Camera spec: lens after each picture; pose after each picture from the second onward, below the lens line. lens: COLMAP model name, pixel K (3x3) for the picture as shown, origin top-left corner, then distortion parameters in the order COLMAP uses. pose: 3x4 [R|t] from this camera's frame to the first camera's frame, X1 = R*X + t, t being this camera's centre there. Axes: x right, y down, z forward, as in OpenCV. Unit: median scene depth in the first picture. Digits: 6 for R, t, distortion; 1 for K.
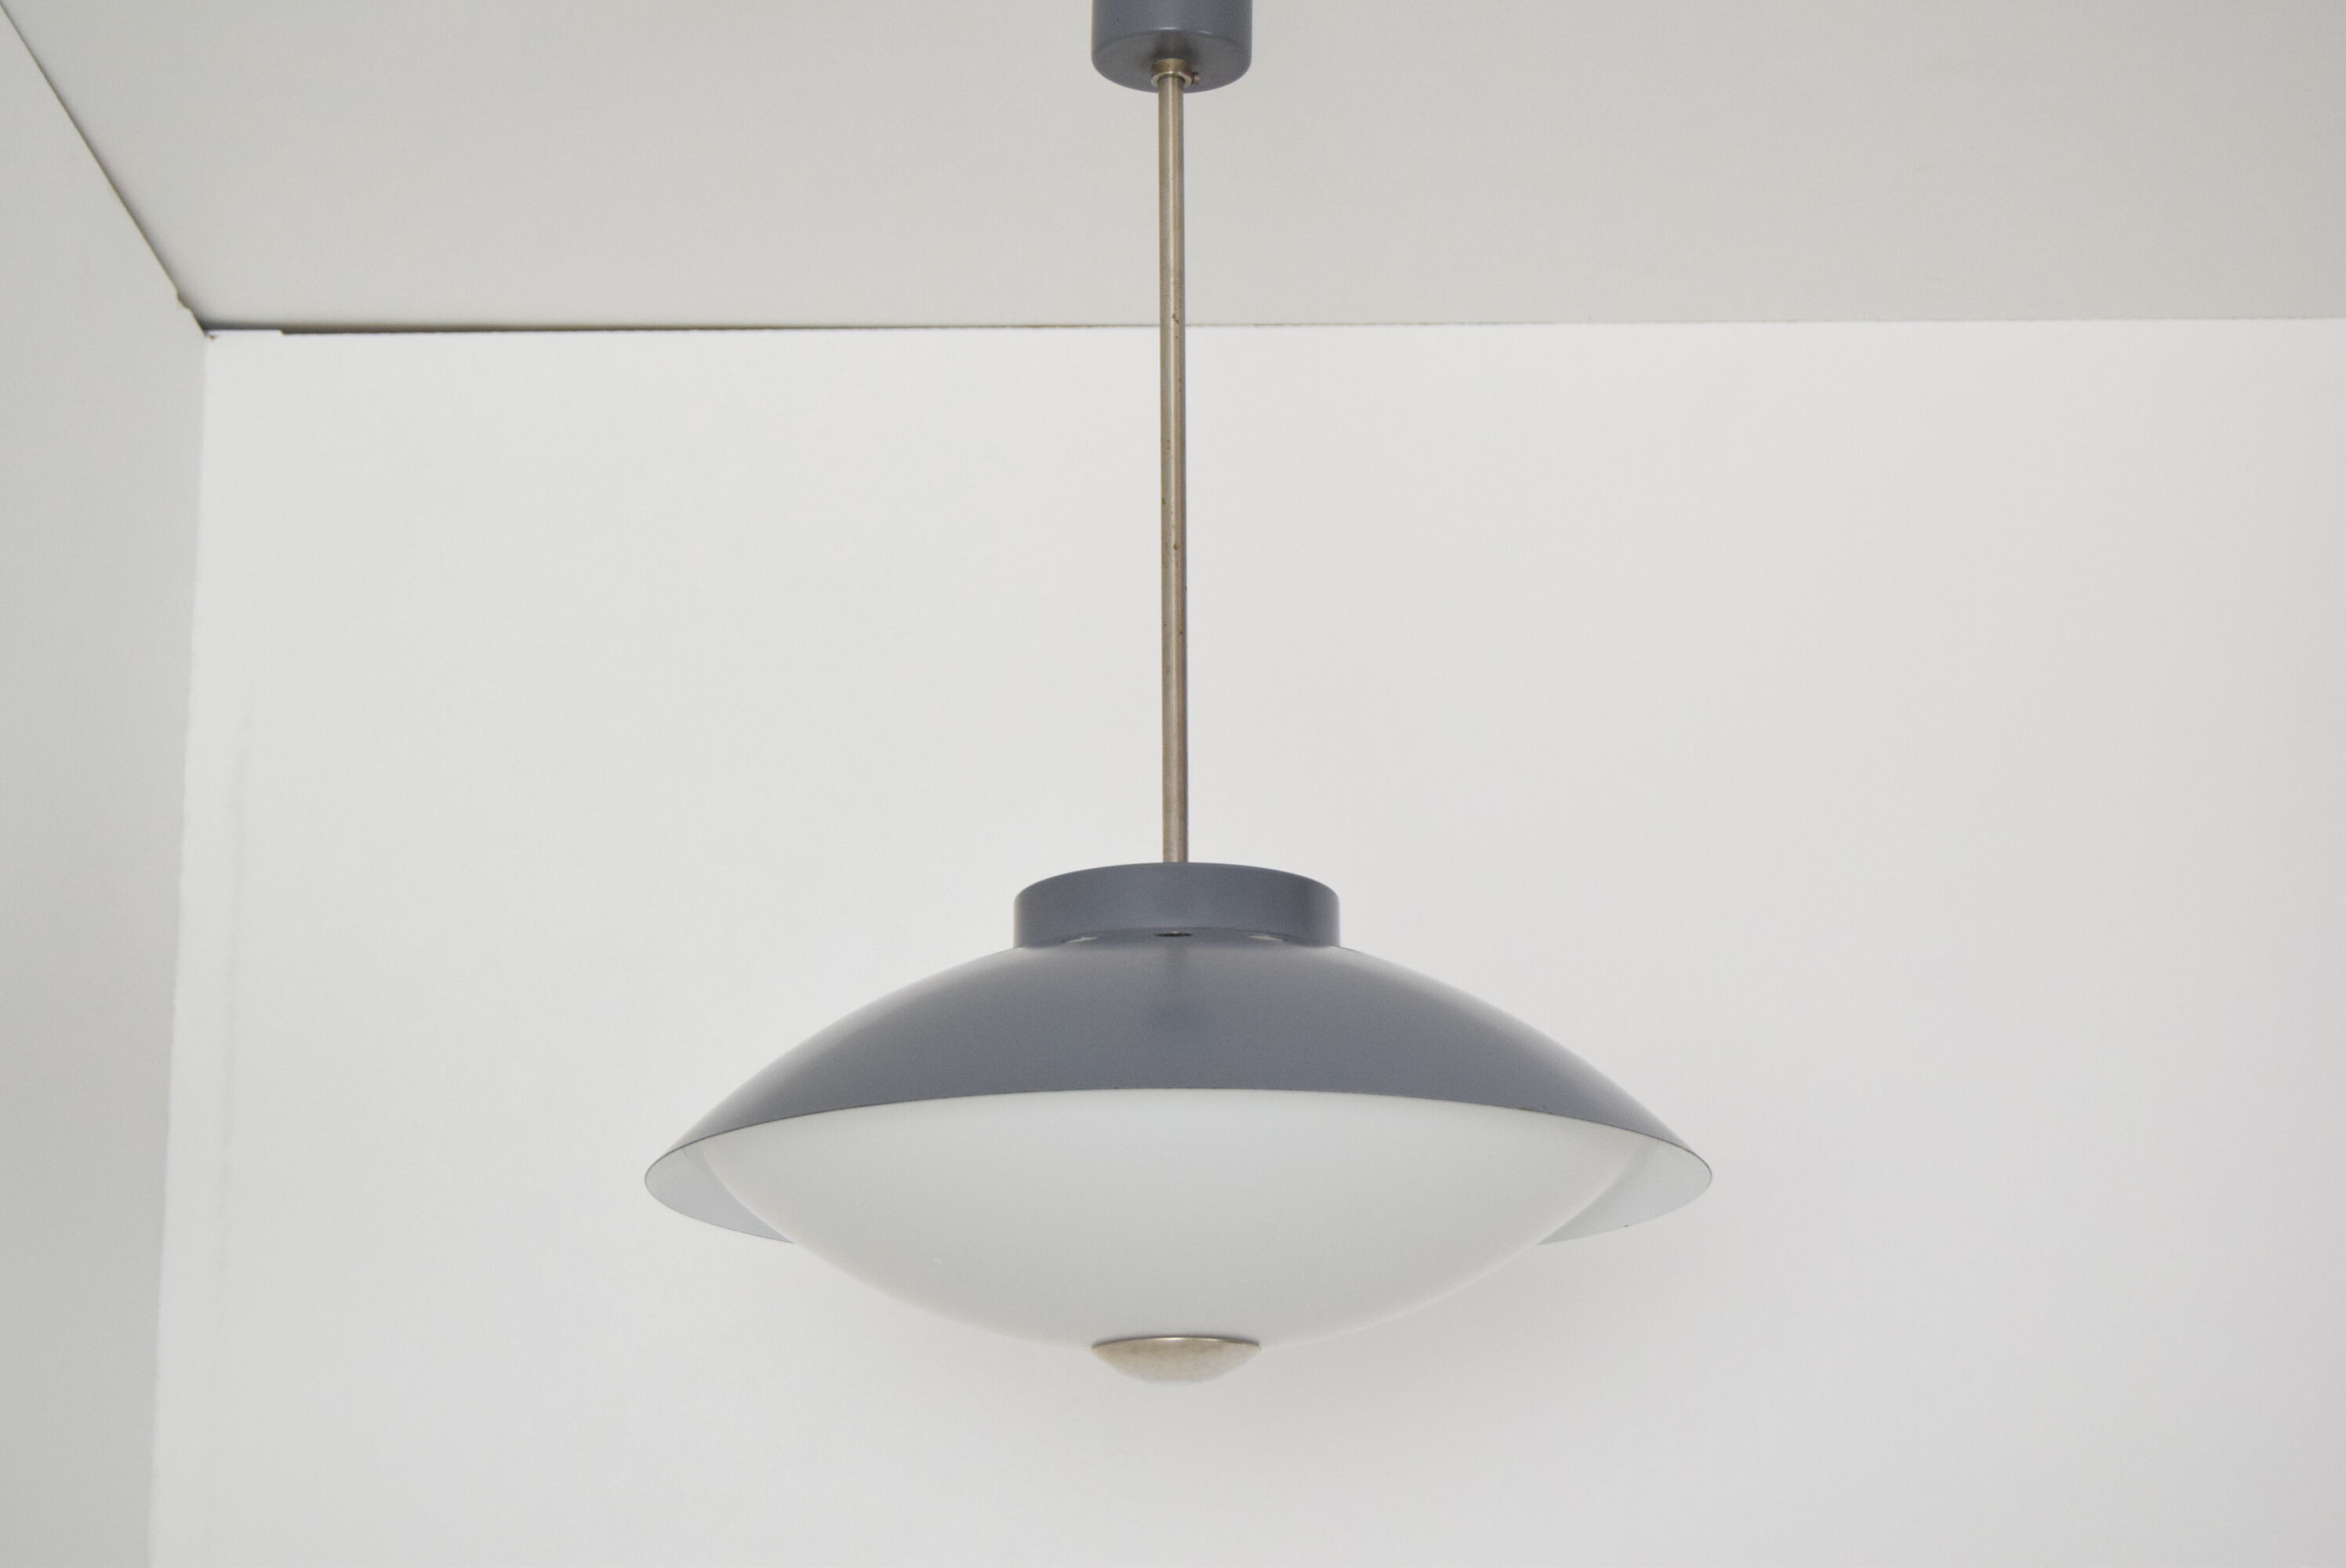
lens RADIAL K [[4852.1, 0, 1173.0], [0, 4852.1, 784.0], [0, 0, 1]] dist [0.088463, 0.103498]
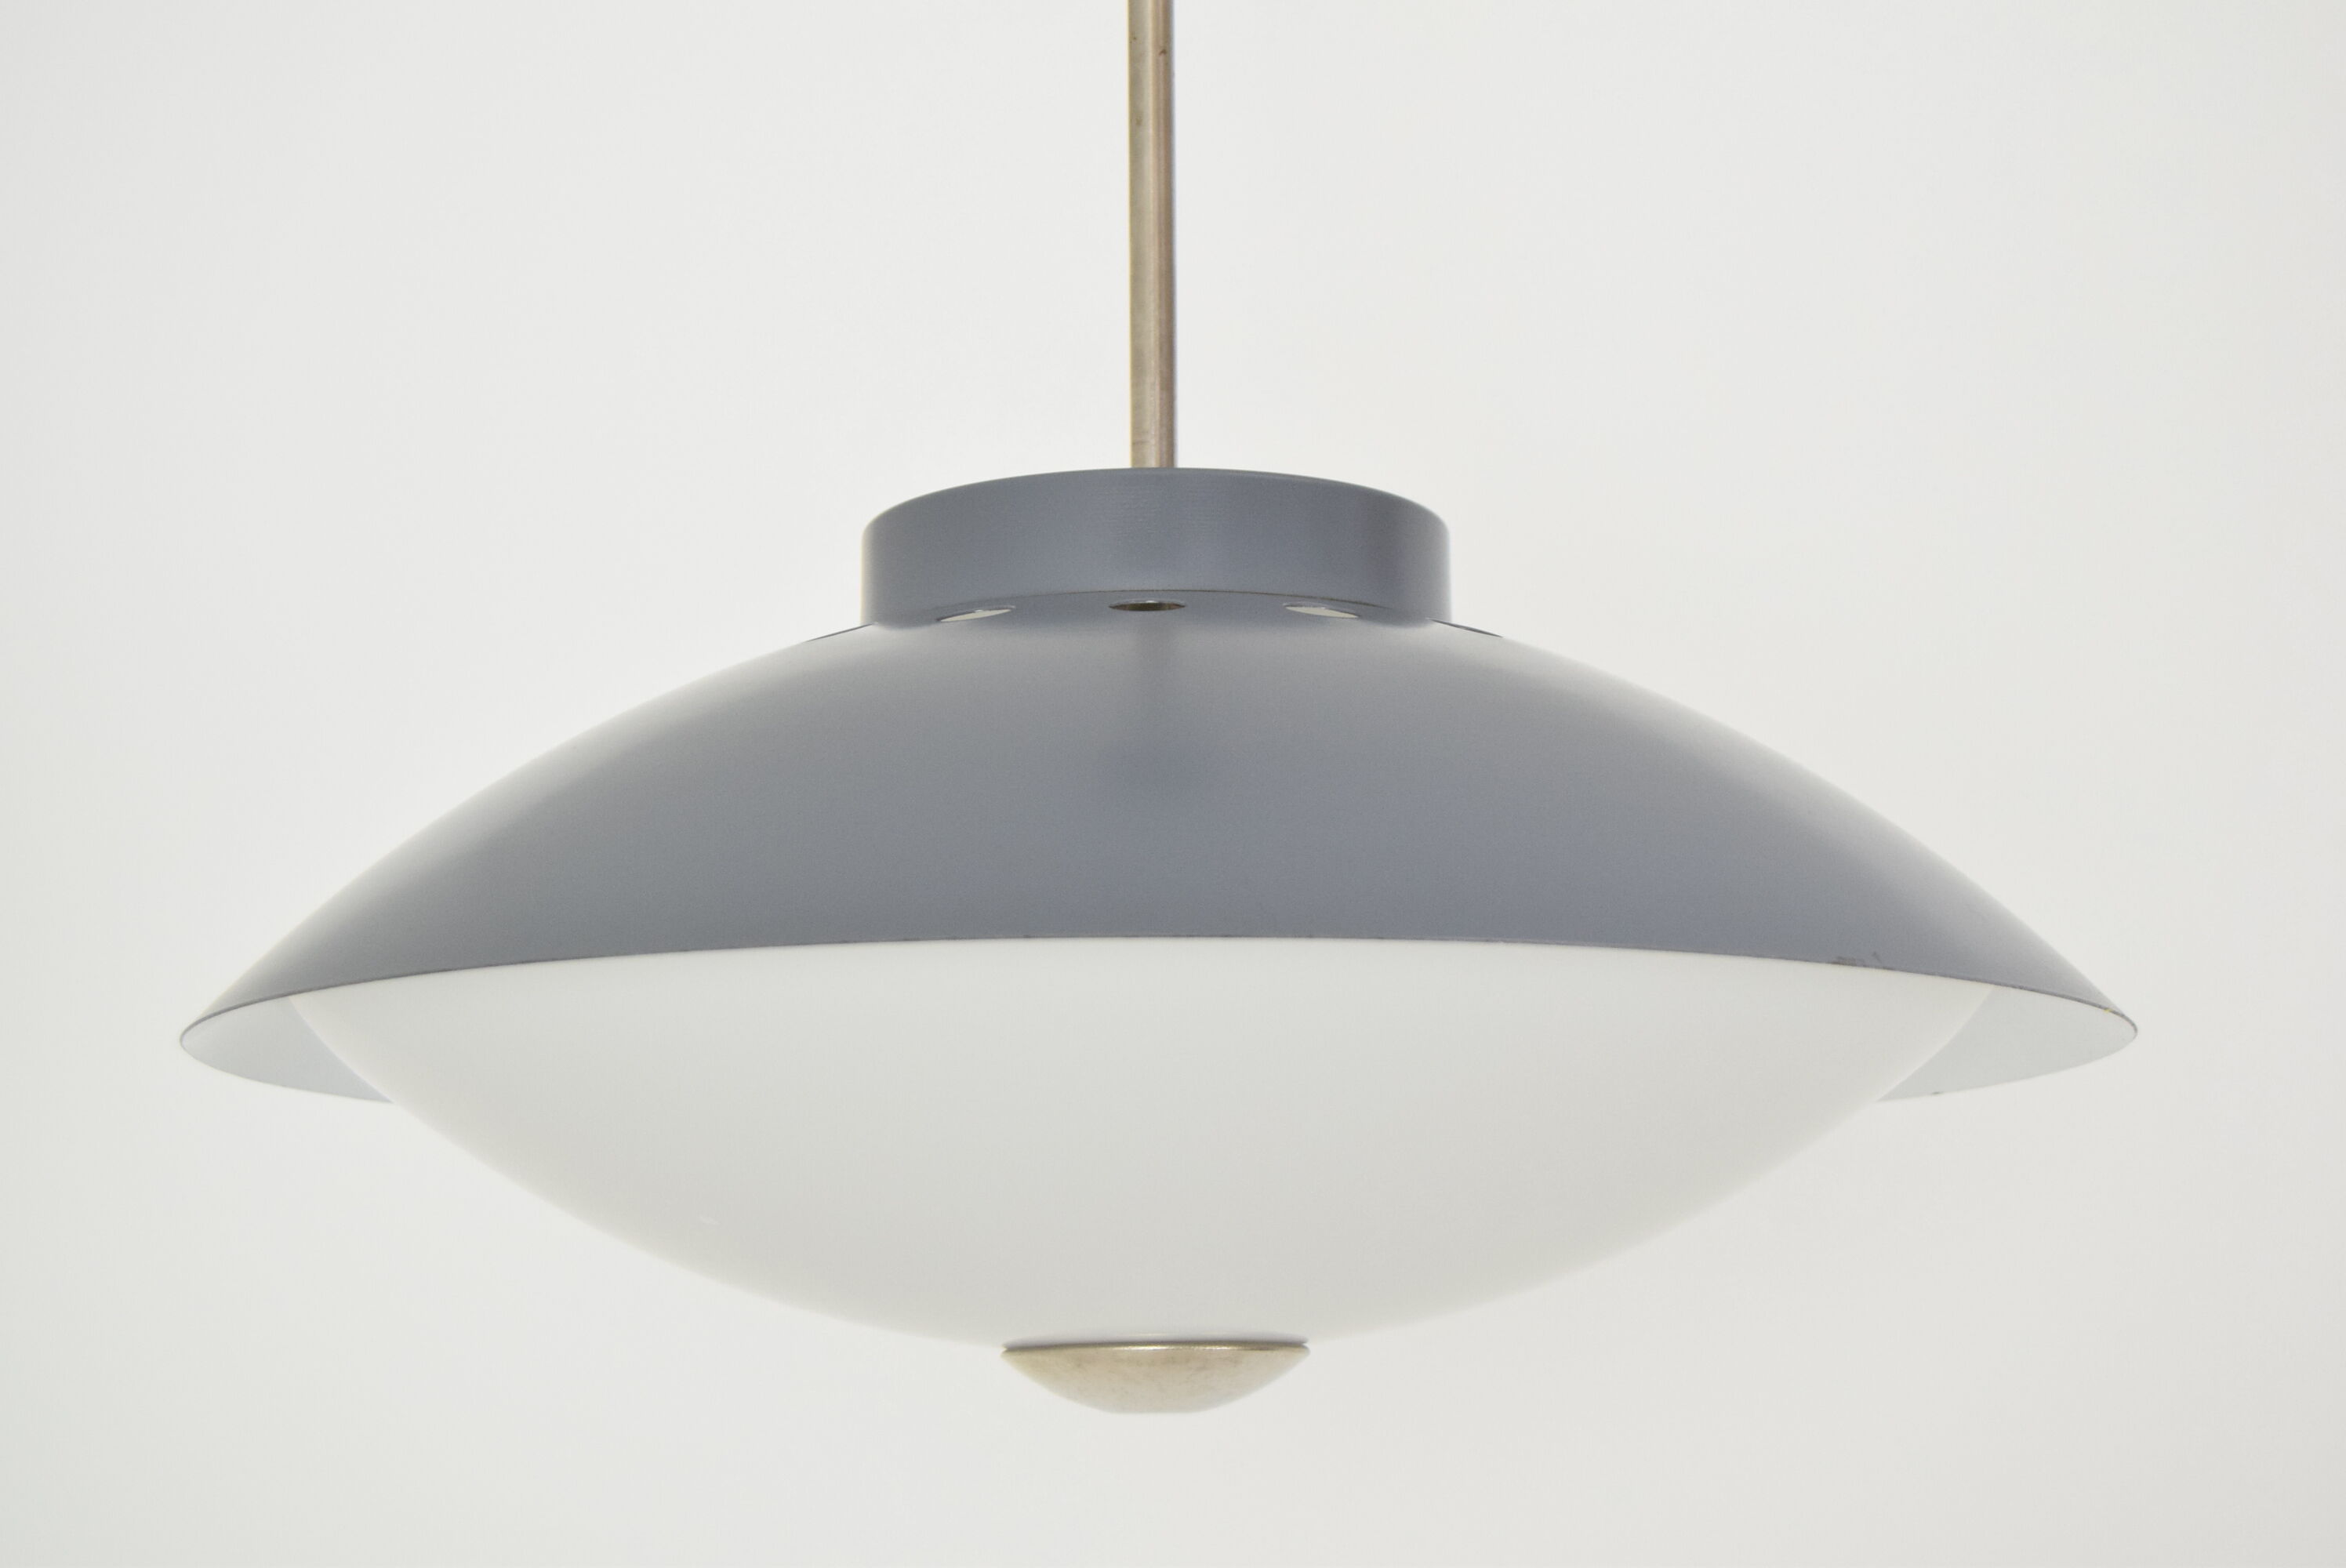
lens RADIAL K [[4636.0, 0, 1173.0], [0, 4636.0, 784.0], [0, 0, 1]] dist [-0.658496, -0.006563]
pose [[0.999998, -0.000513, 0.002112, 0.001598], [0.000332, 0.996404, 0.084731, 0.007561], [-0.002148, -0.084730, 0.996402, 0.480549]]
